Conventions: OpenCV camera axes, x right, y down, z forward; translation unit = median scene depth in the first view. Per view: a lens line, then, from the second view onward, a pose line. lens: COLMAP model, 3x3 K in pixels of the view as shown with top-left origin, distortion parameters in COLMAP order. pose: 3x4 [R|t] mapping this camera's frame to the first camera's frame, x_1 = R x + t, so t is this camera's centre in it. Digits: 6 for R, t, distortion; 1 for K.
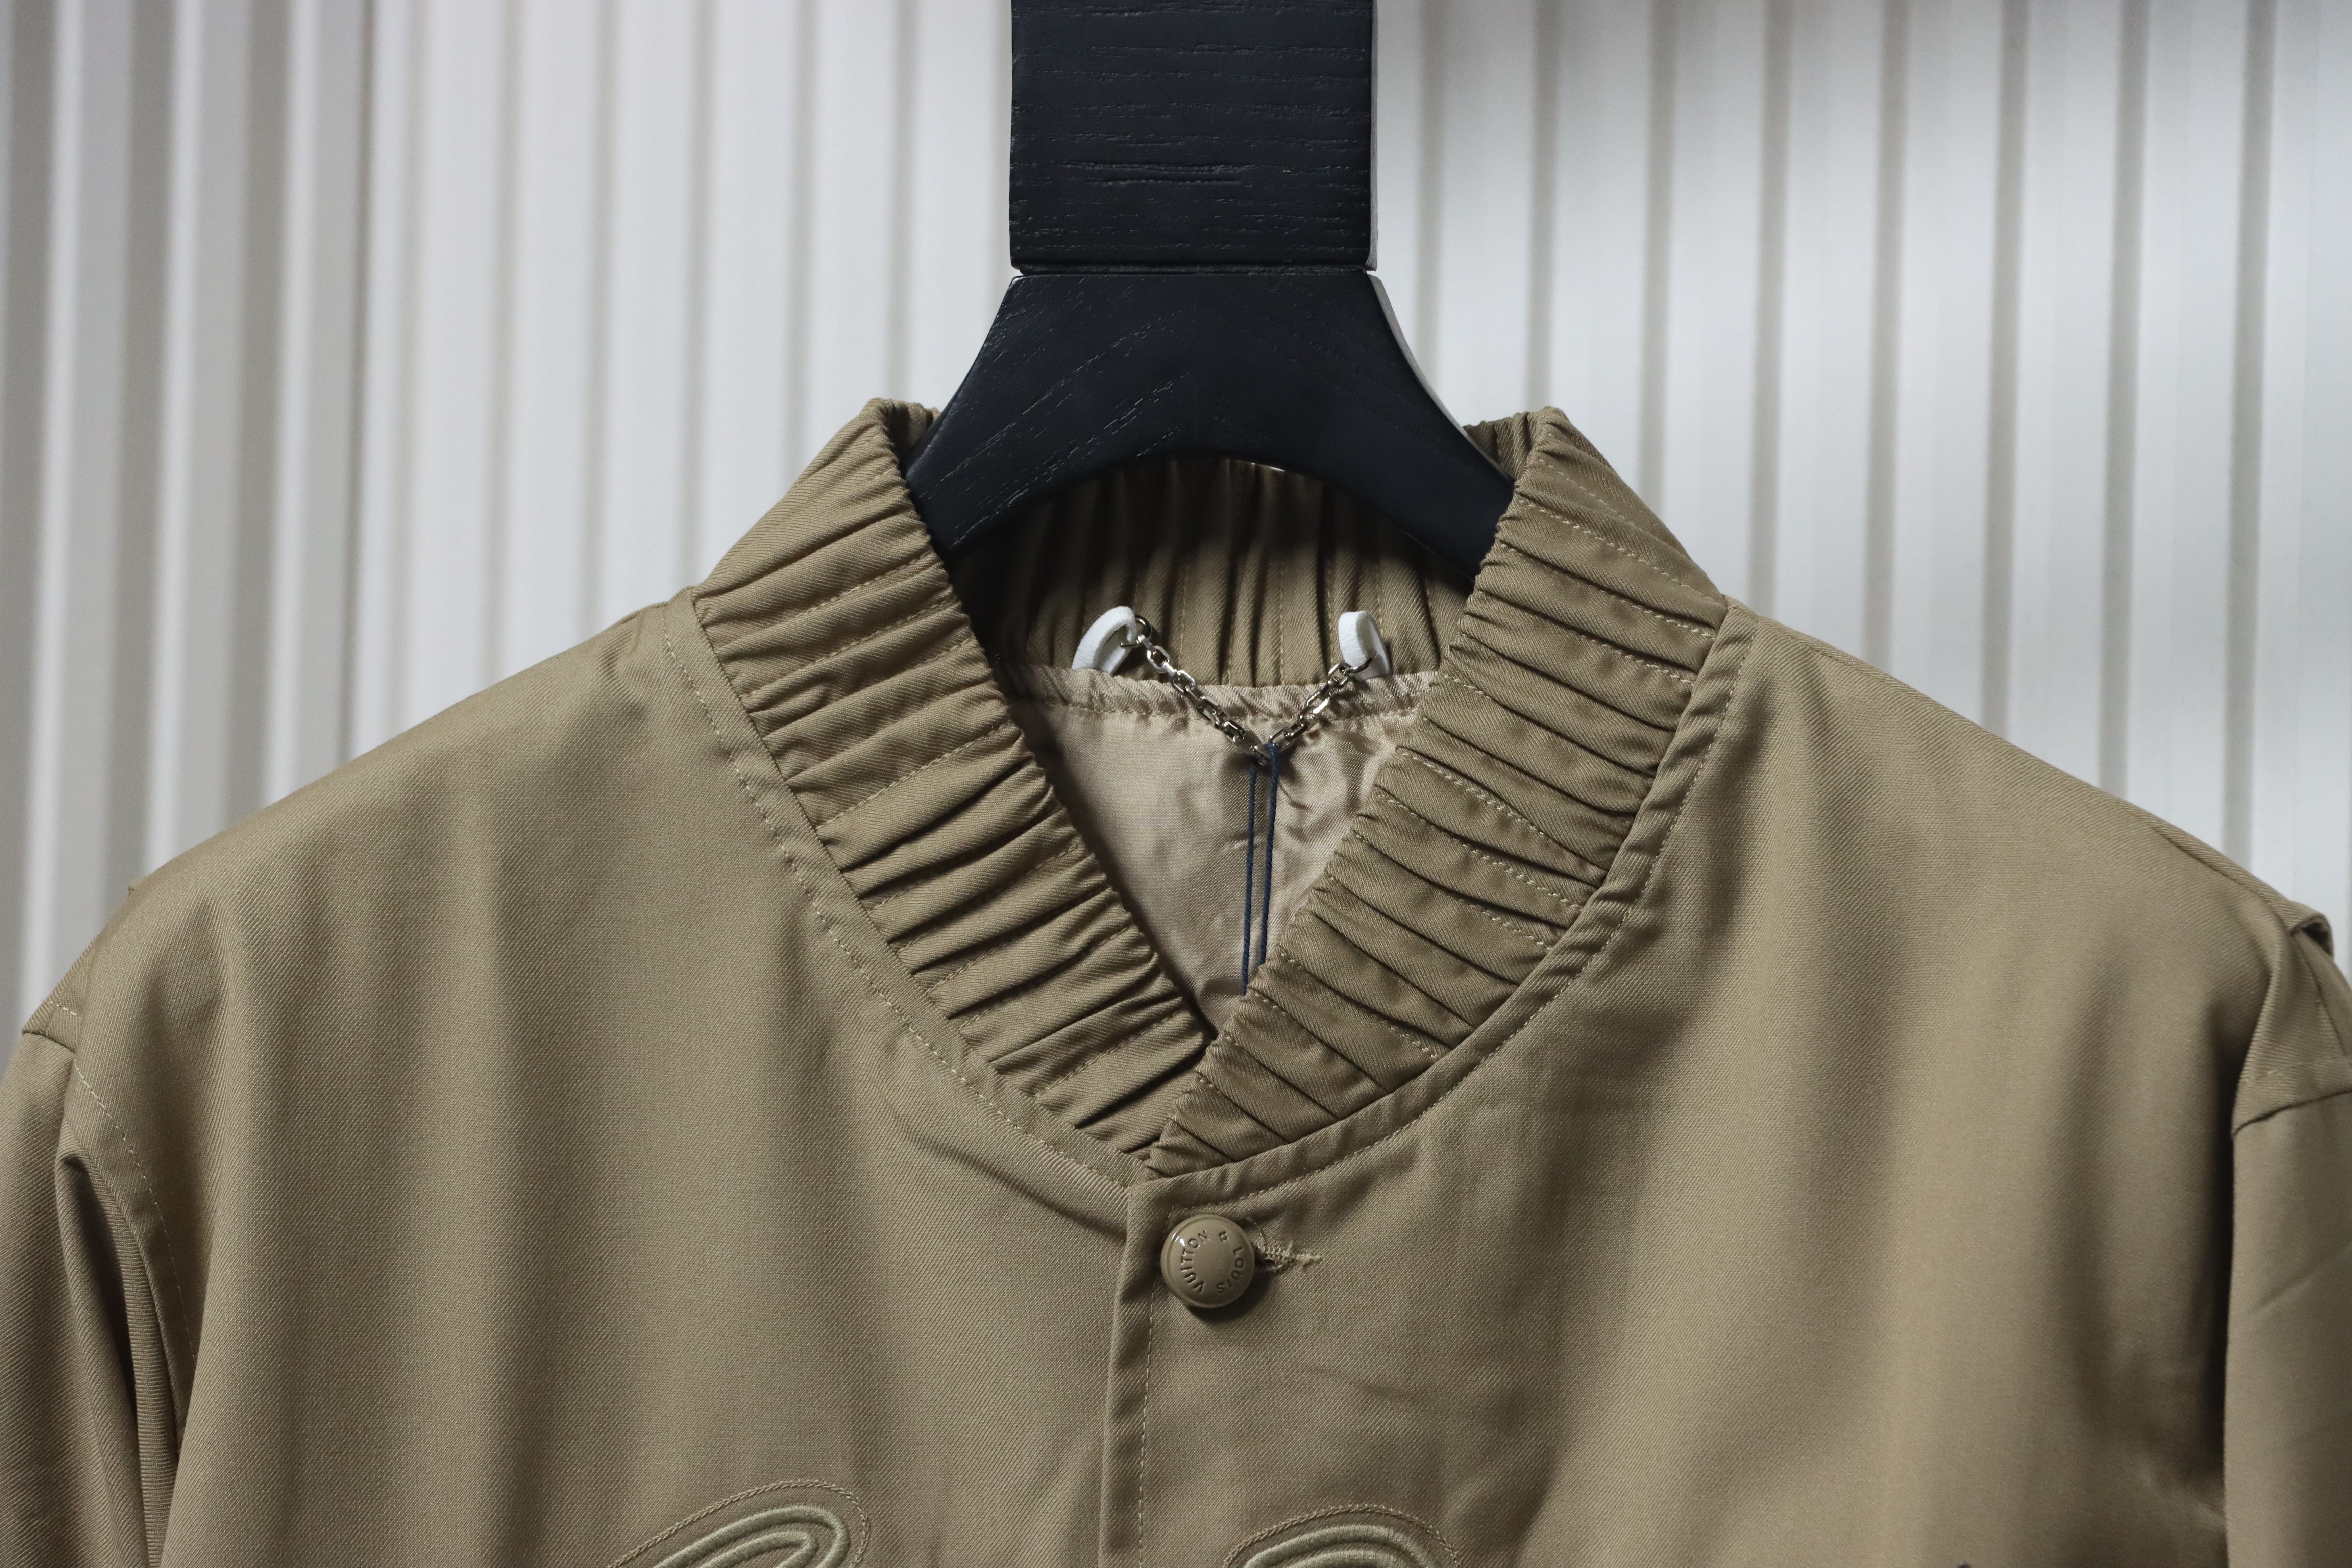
lens RADIAL K [[14874.8, 0, 1182.7], [0, 14874.8, 789.6], [0, 0, 1]] dist [1.993935, 0.000000]
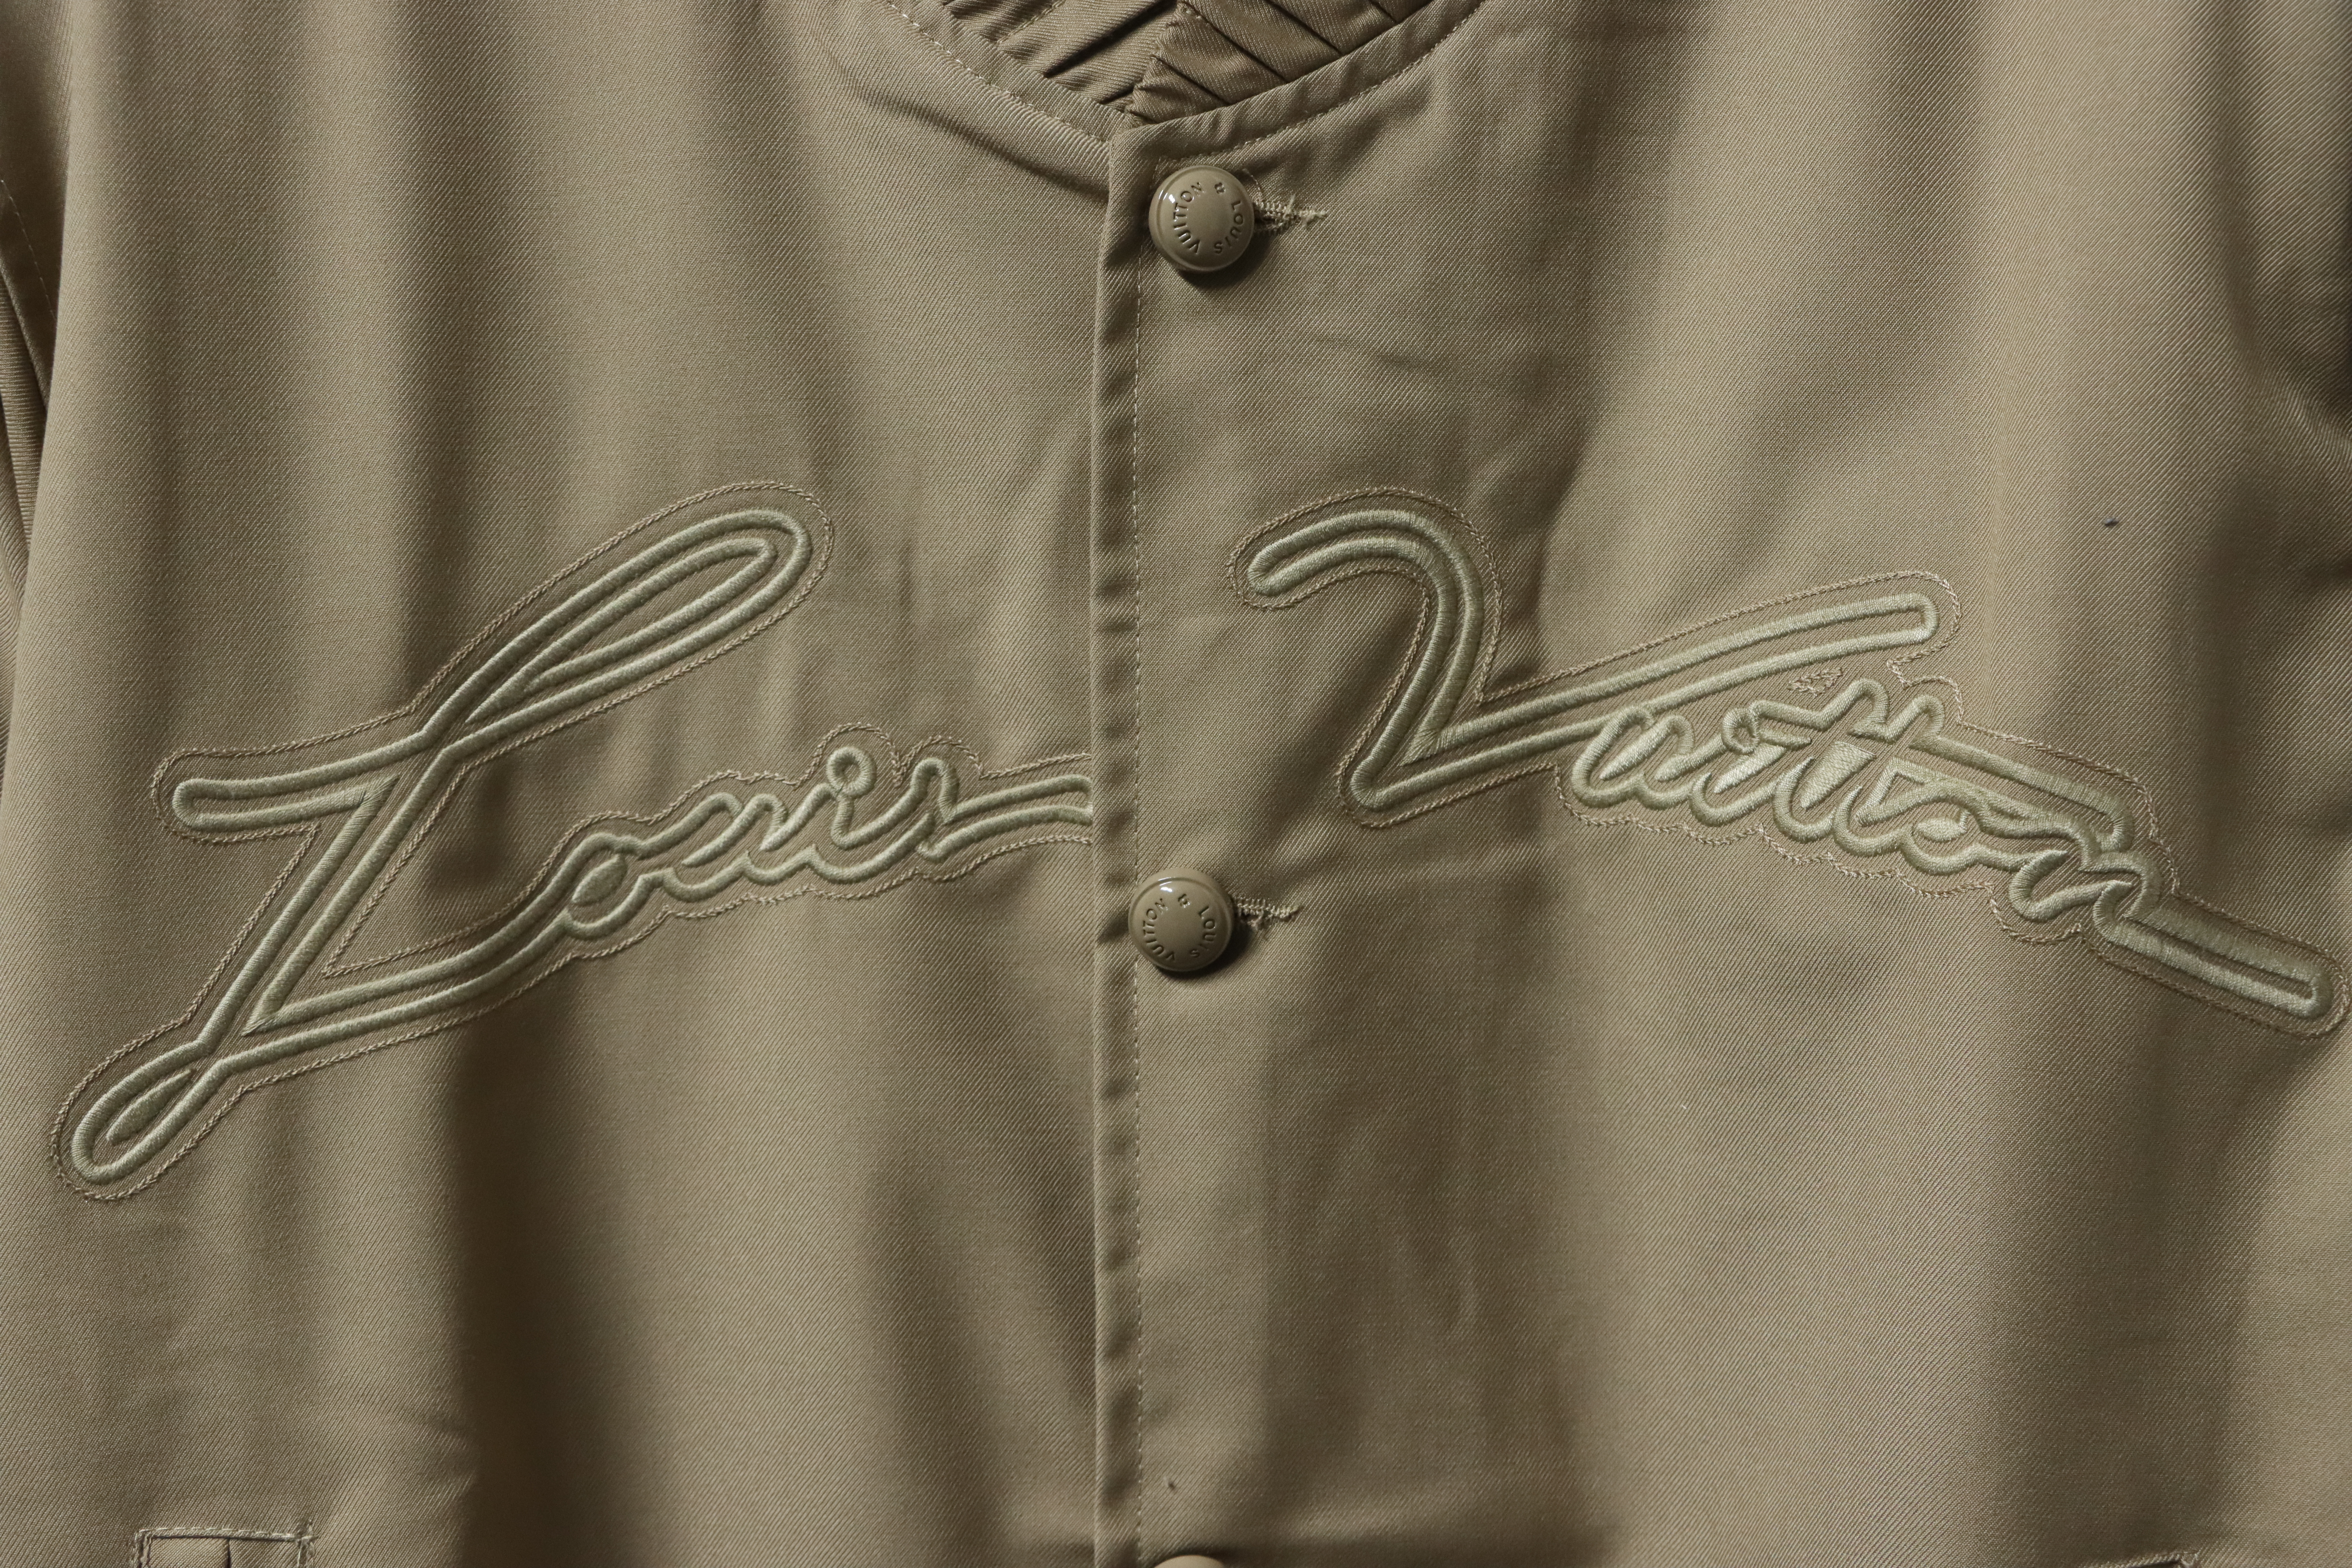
lens RADIAL K [[3872.1, 0, 1162.5], [0, 3872.1, 790.4], [0, 0, 1]] dist [0.139938, 0.000000]
pose [[0.998176, -0.036739, 0.047915, -0.012895], [0.031633, 0.994150, 0.103275, 0.041380], [-0.051429, -0.101571, 0.993498, 0.765943]]
